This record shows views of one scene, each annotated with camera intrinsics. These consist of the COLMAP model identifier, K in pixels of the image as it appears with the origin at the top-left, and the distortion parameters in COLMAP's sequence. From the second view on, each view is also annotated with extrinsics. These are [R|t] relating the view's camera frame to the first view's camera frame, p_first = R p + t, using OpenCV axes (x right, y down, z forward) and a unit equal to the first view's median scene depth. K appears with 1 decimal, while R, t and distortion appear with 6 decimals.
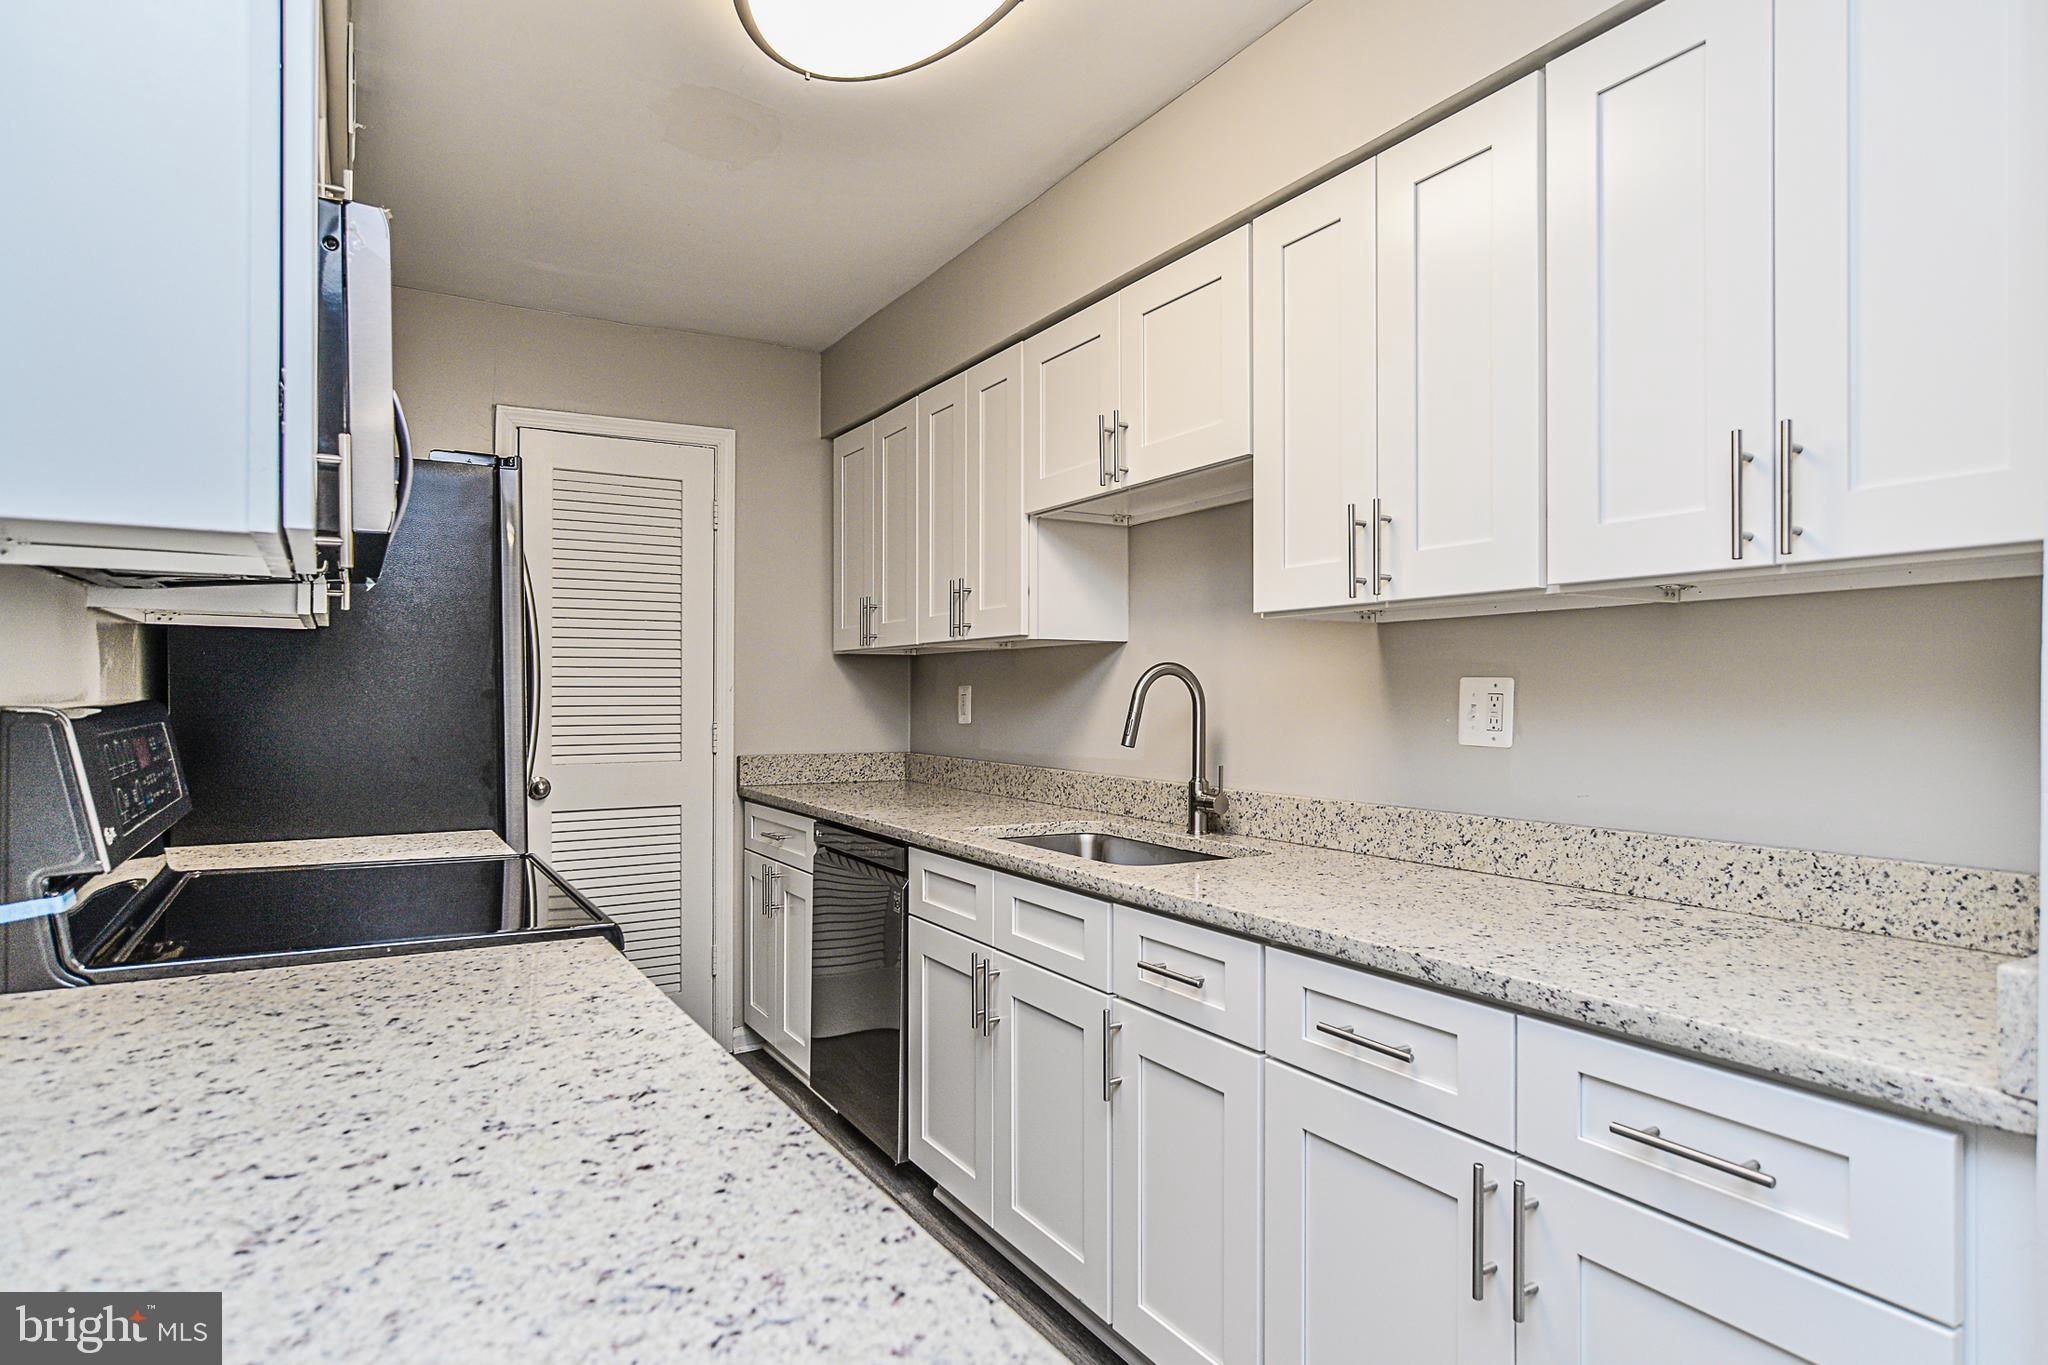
lens RADIAL K [[1125.4, 0, 1033.0], [0, 1125.4, 690.8], [0, 0, 1]] dist [-0.018851, 0.014361]
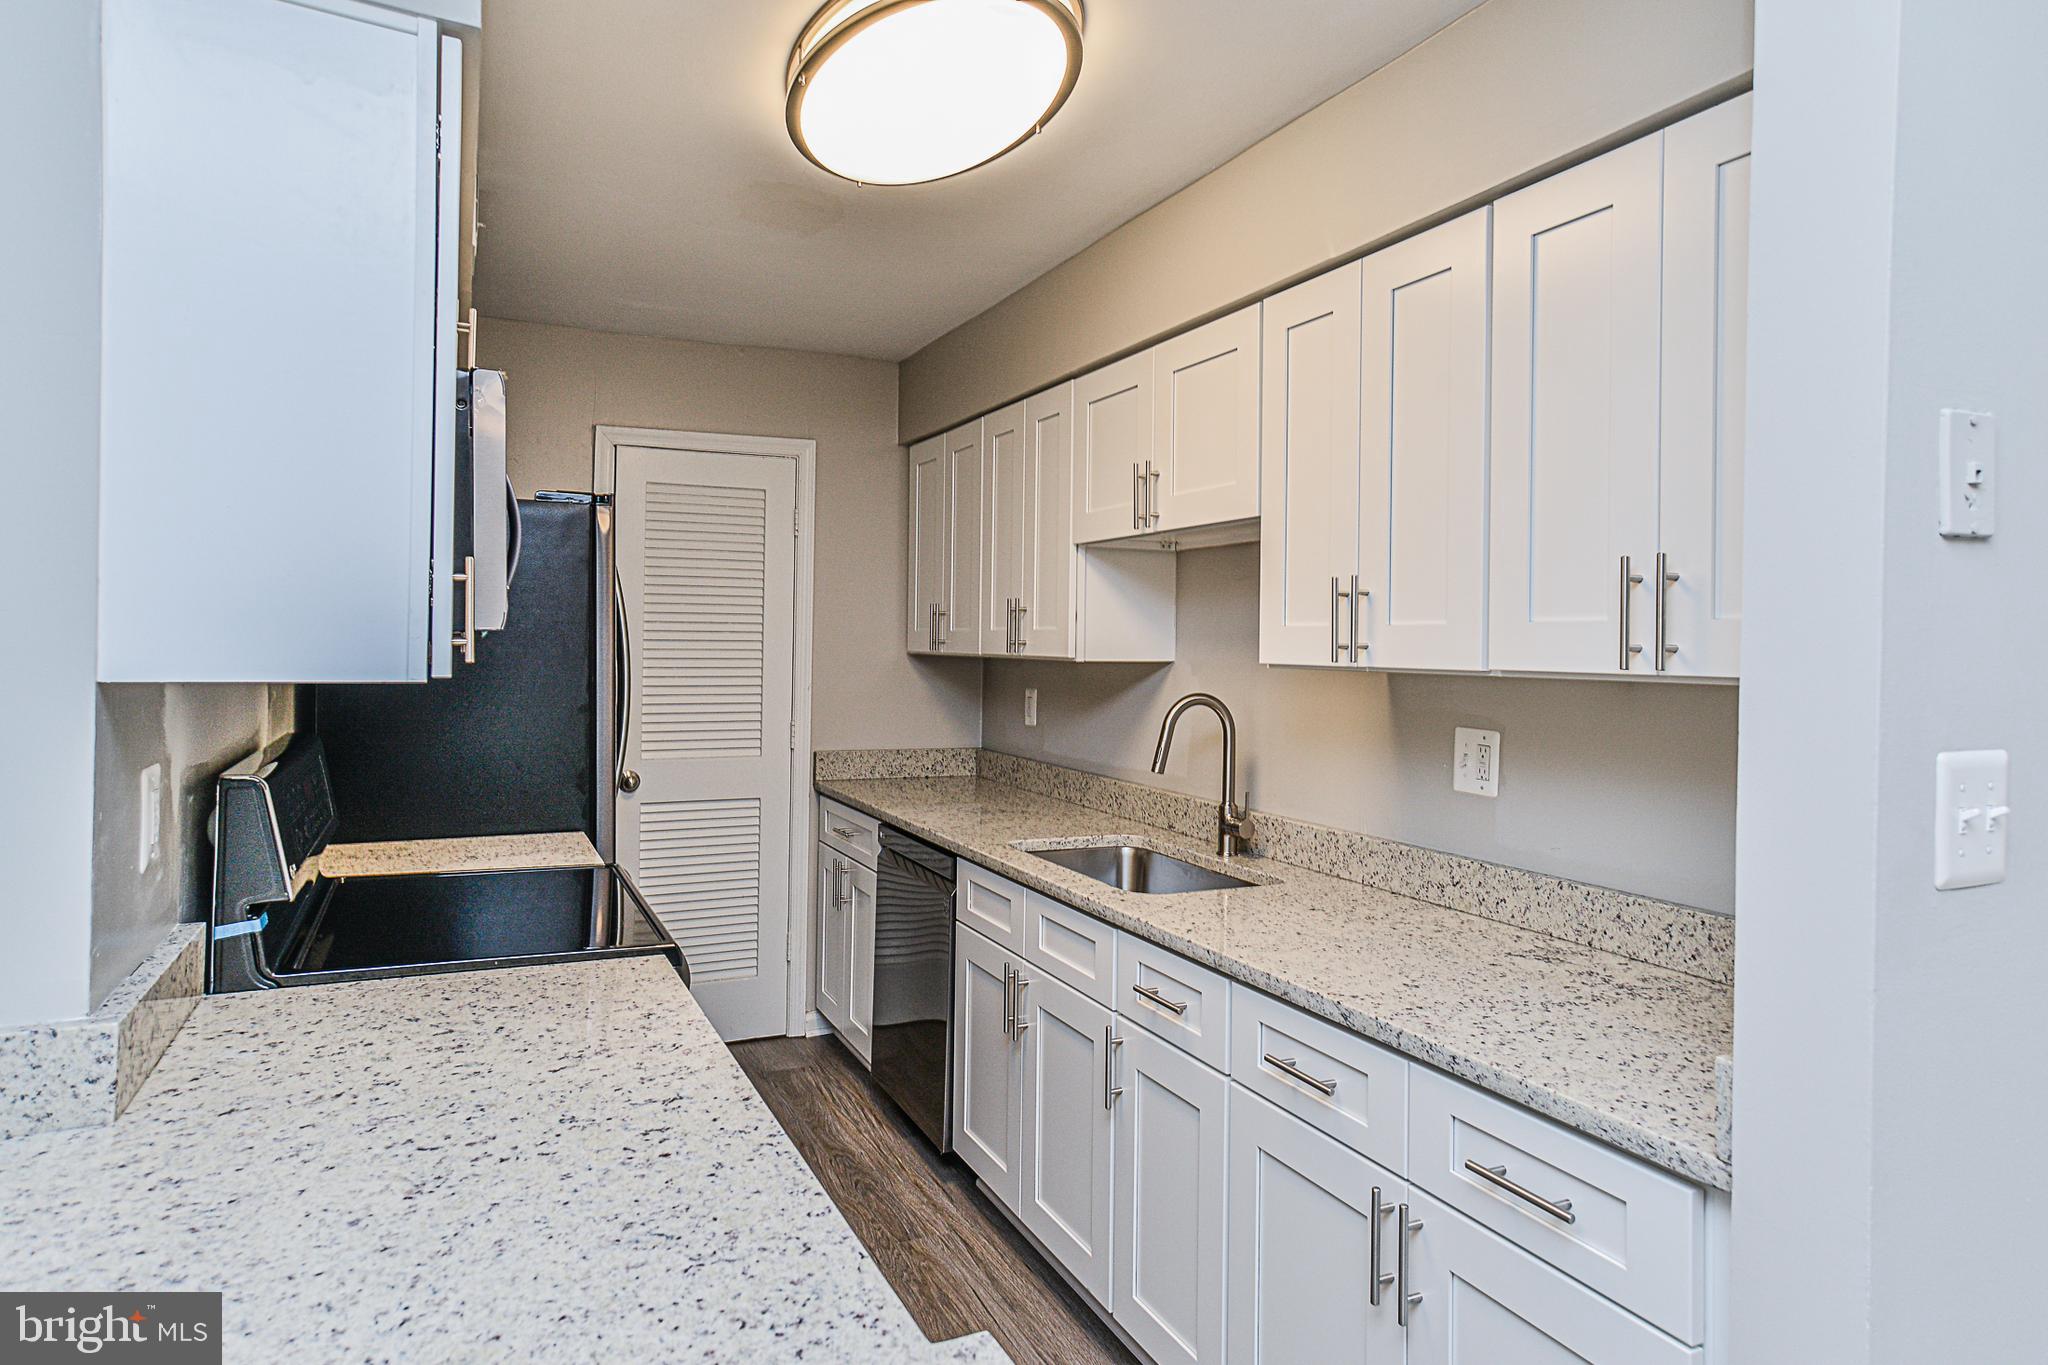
lens RADIAL K [[1211.5, 0, 1031.5], [0, 1211.5, 636.3], [0, 0, 1]] dist [-0.004584, 0.019546]
pose [[0.994420, 0.013081, -0.104679, 0.101119], [-0.013534, 0.999902, -0.003619, -0.089058], [0.104622, 0.005015, 0.994499, -0.185203]]
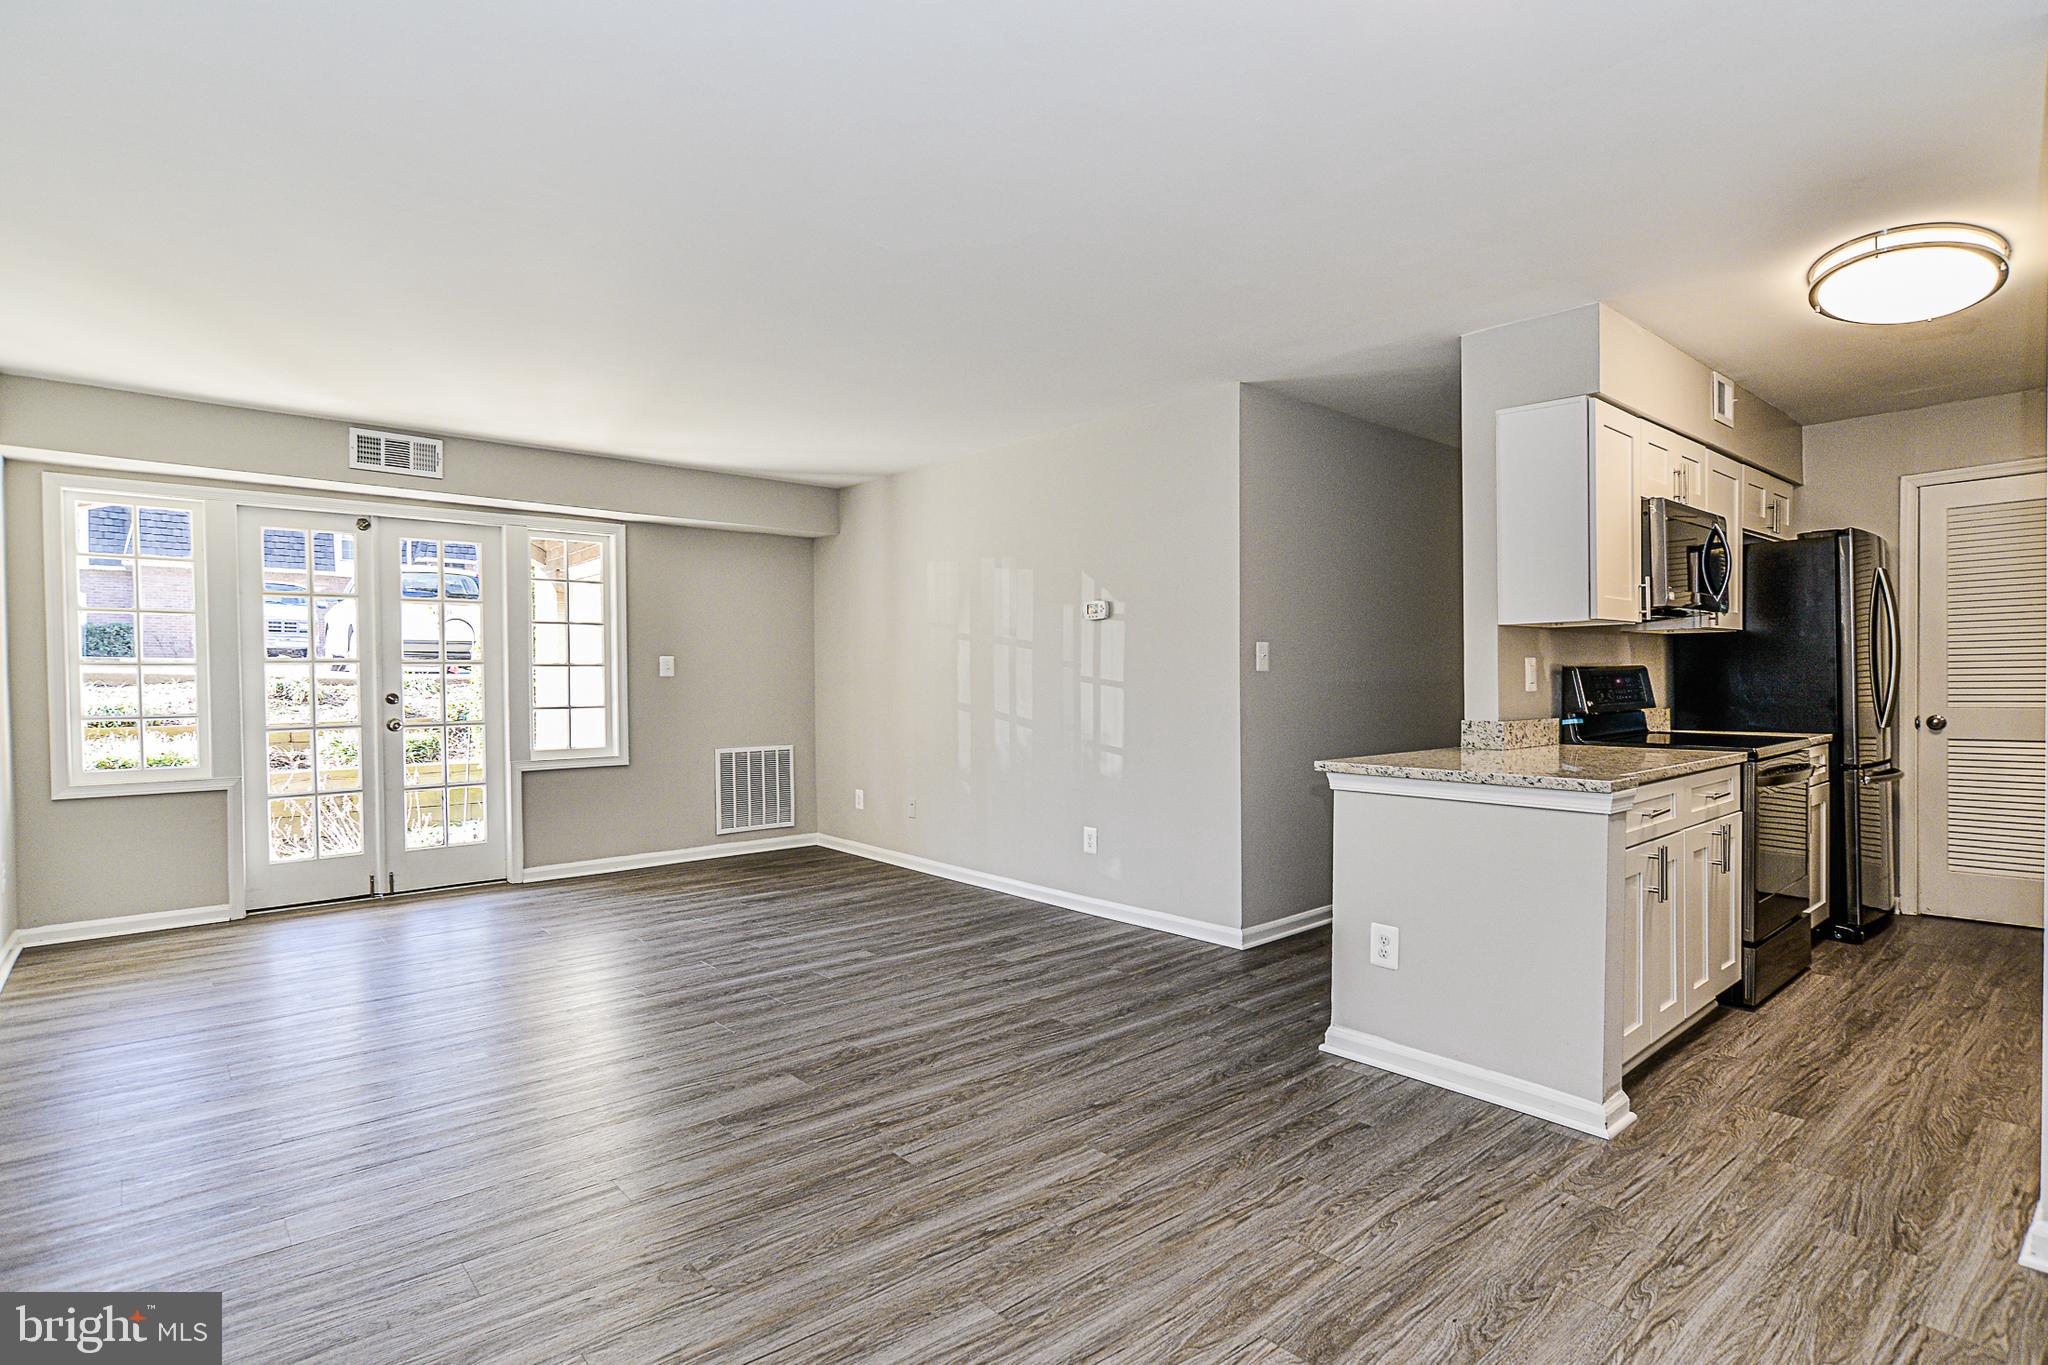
lens RADIAL K [[1007.9, 0, 1049.2], [0, 1007.9, 692.6], [0, 0, 1]] dist [-0.003886, 0.005286]
pose [[0.181384, 0.007397, -0.983384, 1.146387], [0.015030, 0.999834, 0.010293, 0.024959], [0.983297, -0.016648, 0.181243, -0.711080]]
